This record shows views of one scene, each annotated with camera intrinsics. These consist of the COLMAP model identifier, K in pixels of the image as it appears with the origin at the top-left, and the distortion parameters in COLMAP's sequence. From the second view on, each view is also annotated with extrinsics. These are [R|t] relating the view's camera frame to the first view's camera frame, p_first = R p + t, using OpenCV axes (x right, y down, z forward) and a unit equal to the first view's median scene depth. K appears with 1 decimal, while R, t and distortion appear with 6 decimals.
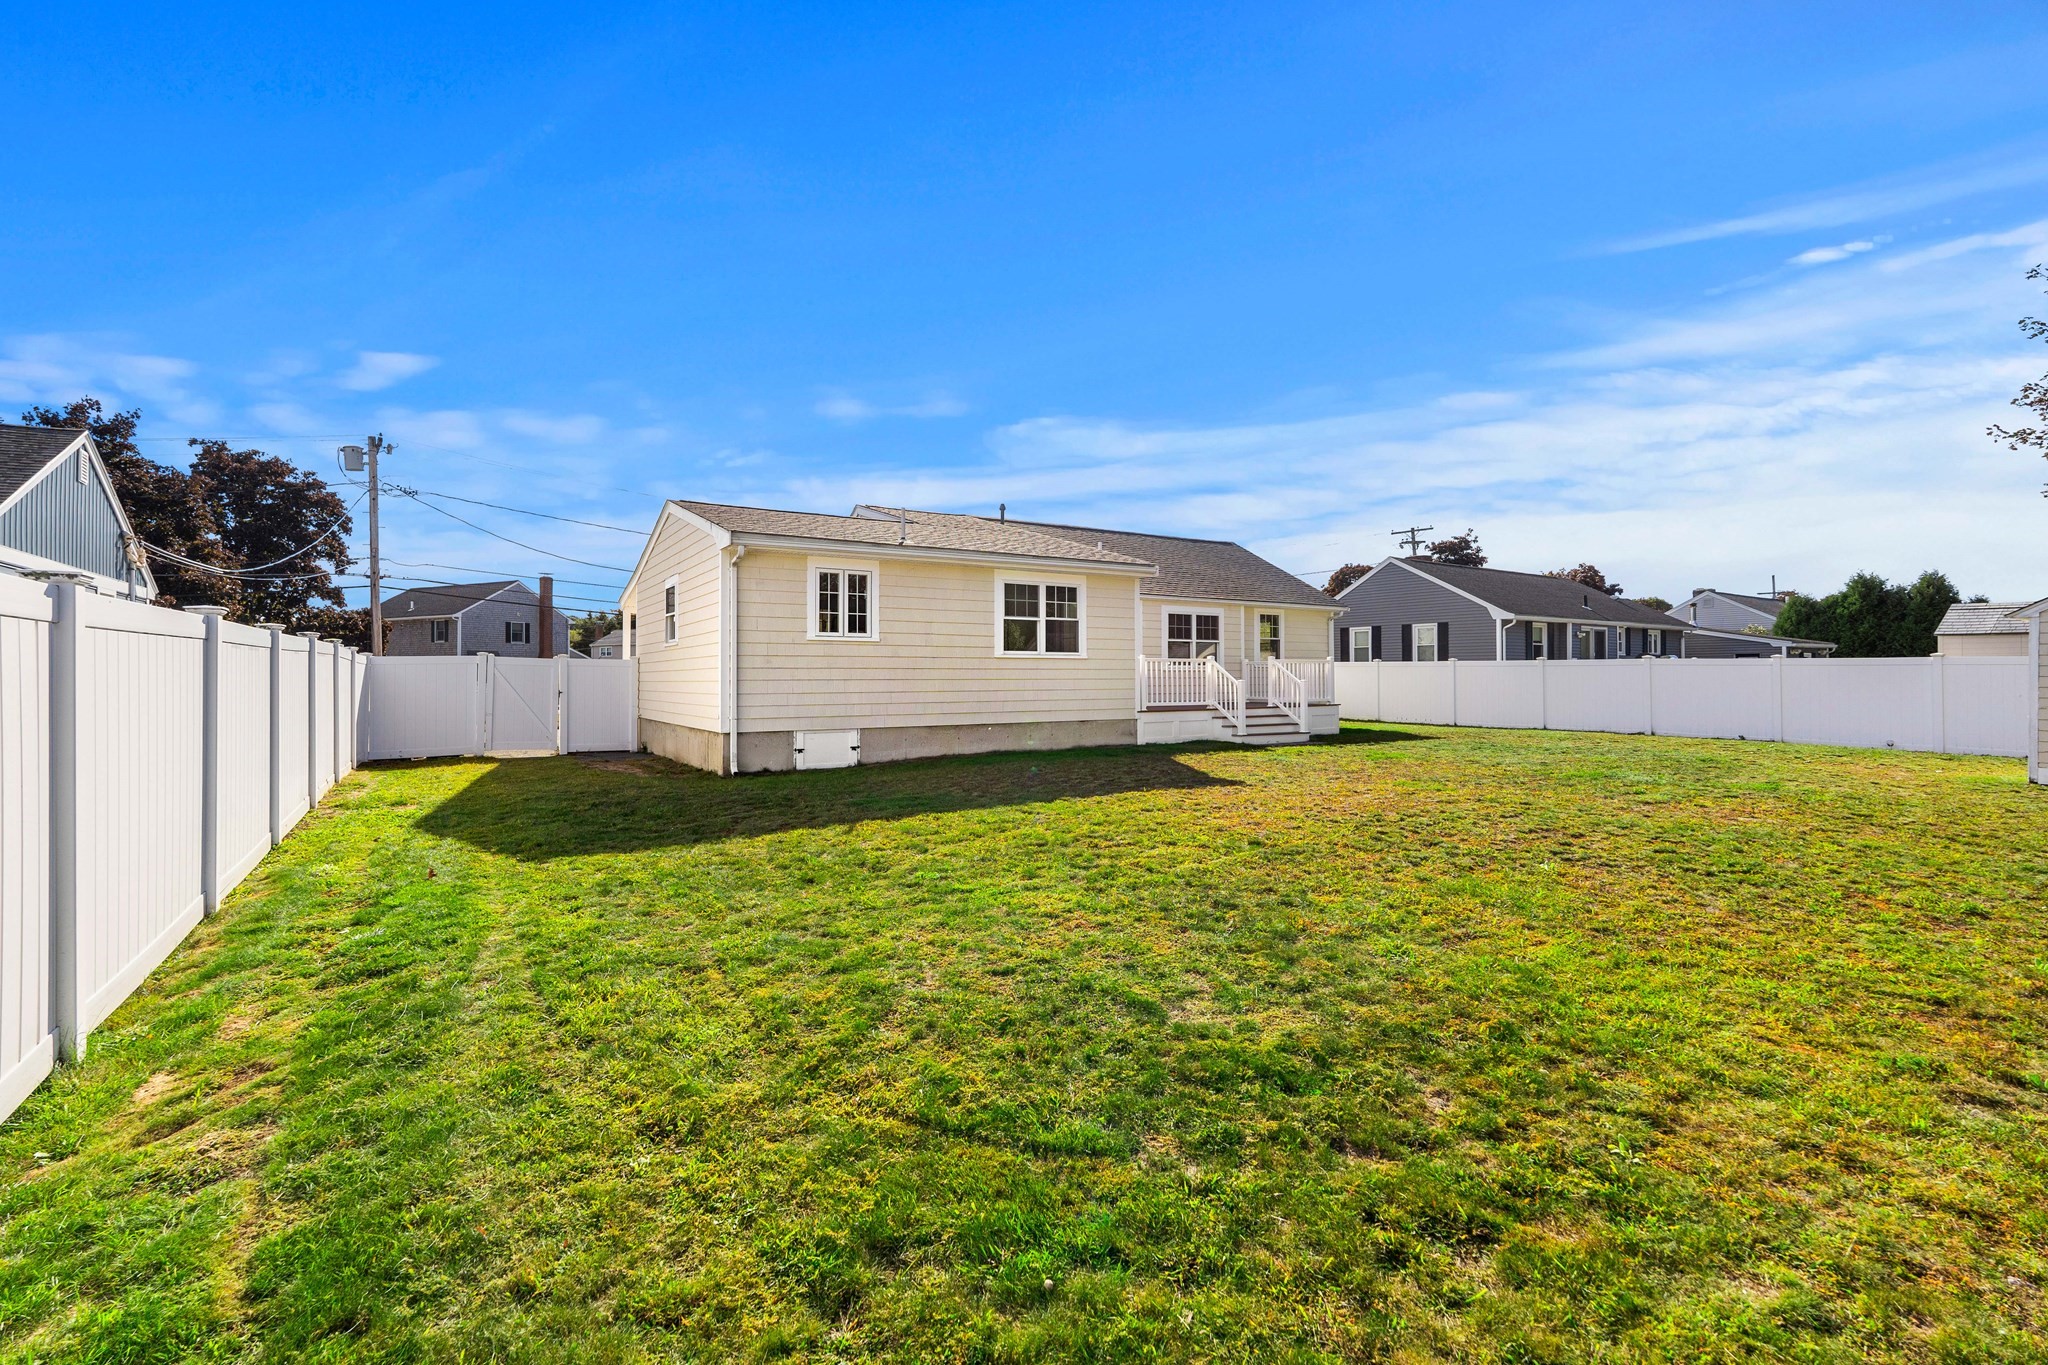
lens RADIAL K [[906.6, 0, 1019.2], [0, 906.6, 641.8], [0, 0, 1]] dist [-0.003350, 0.000025]
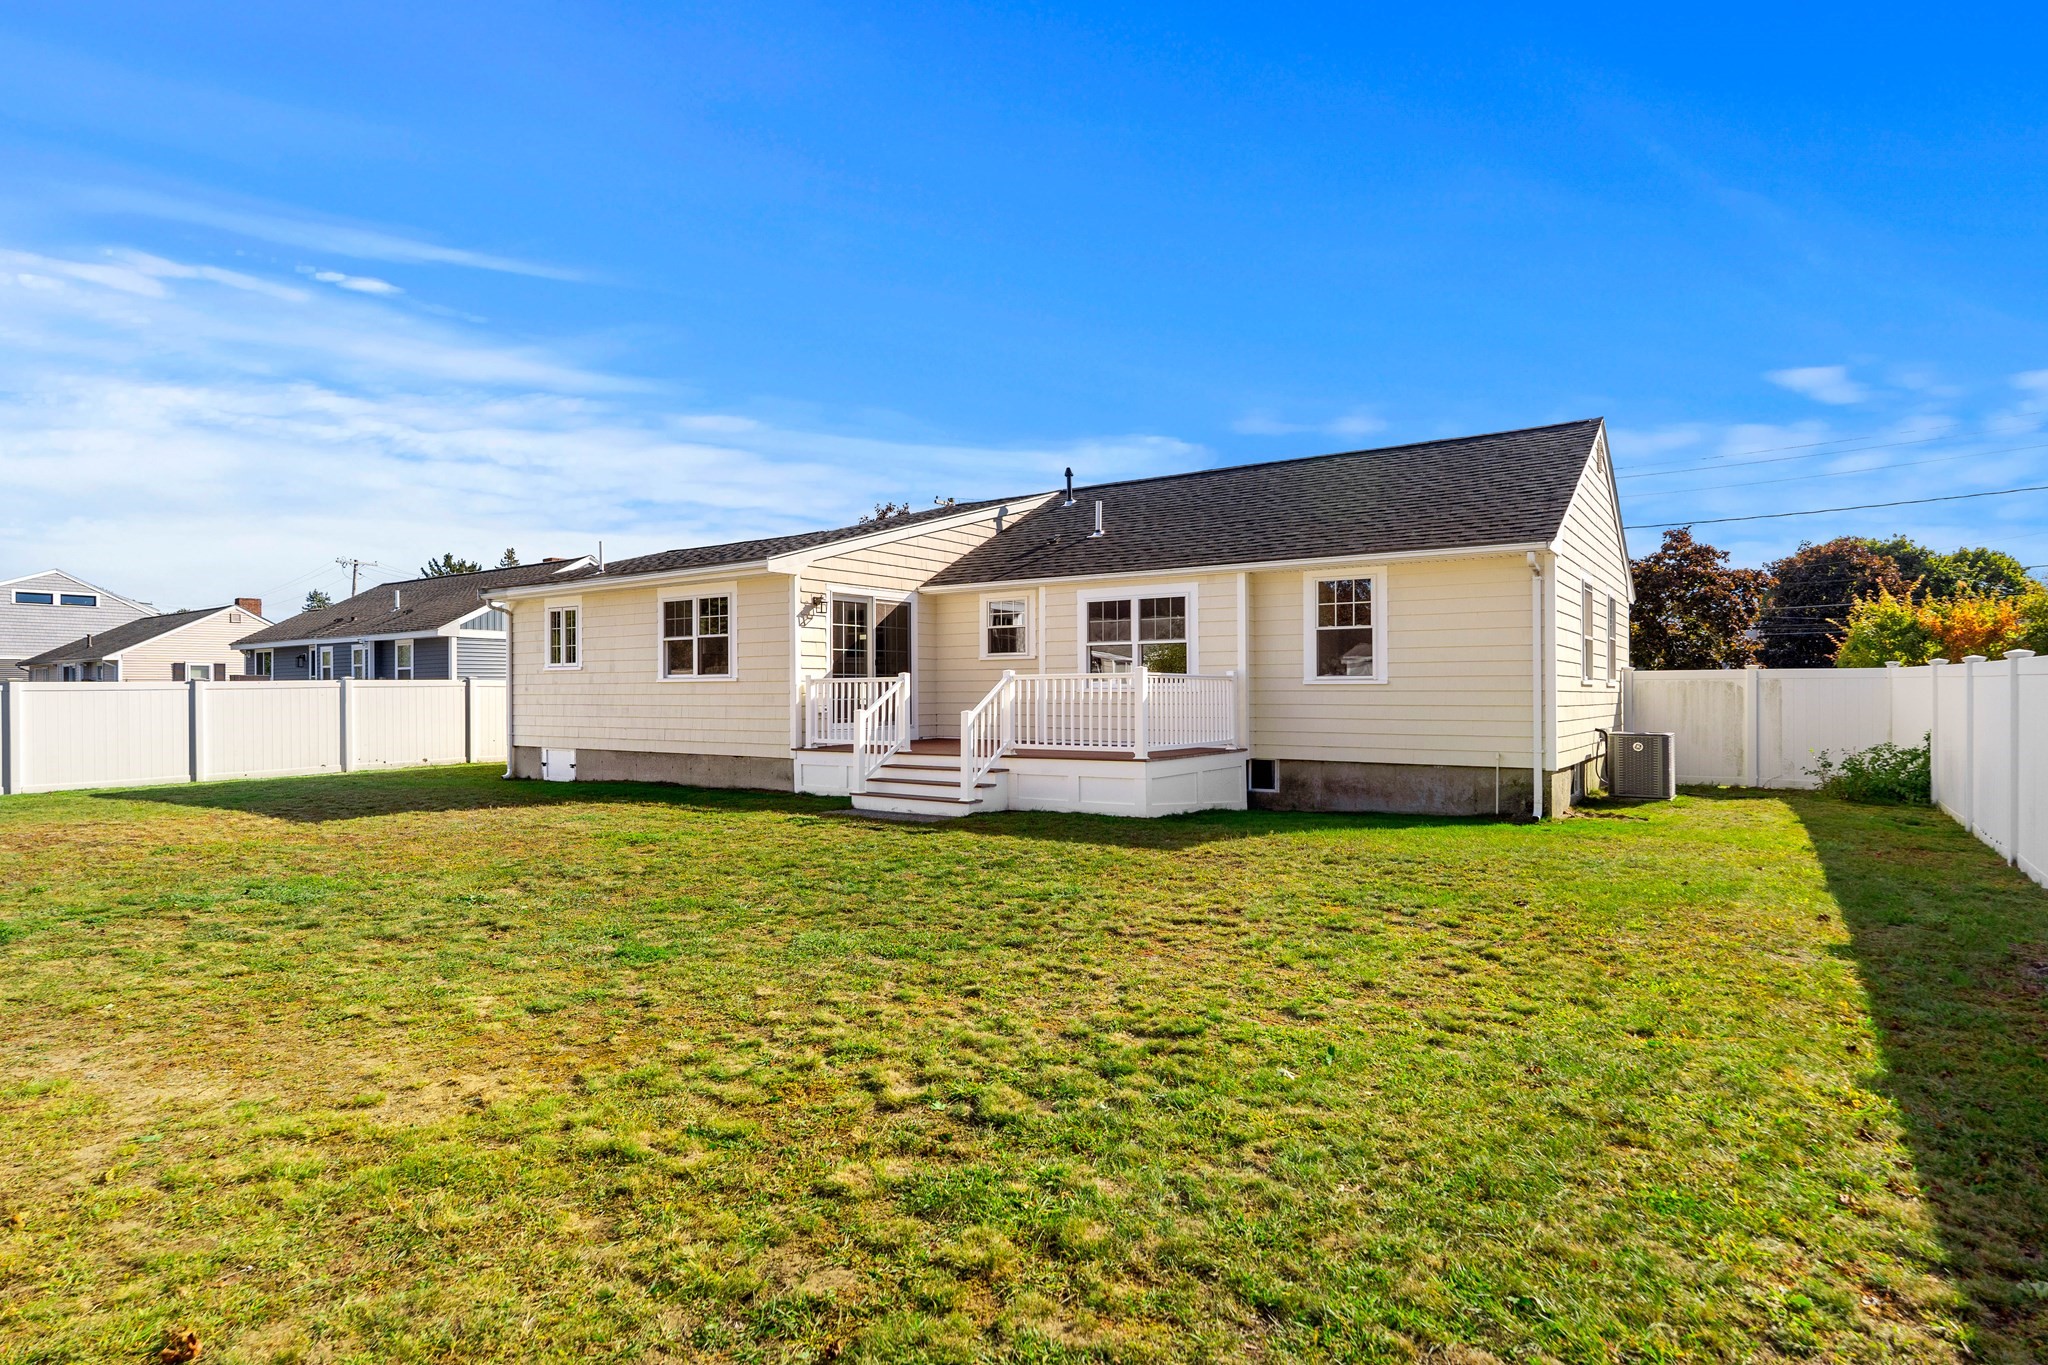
lens RADIAL K [[1034.0, 0, 1019.6], [0, 1034.0, 684.3], [0, 0, 1]] dist [0.001045, 0.000311]
pose [[0.397308, -0.006707, -0.917661, 1.154621], [0.037855, 0.999242, 0.009087, 0.025089], [0.916904, -0.038348, 0.397260, 0.957464]]
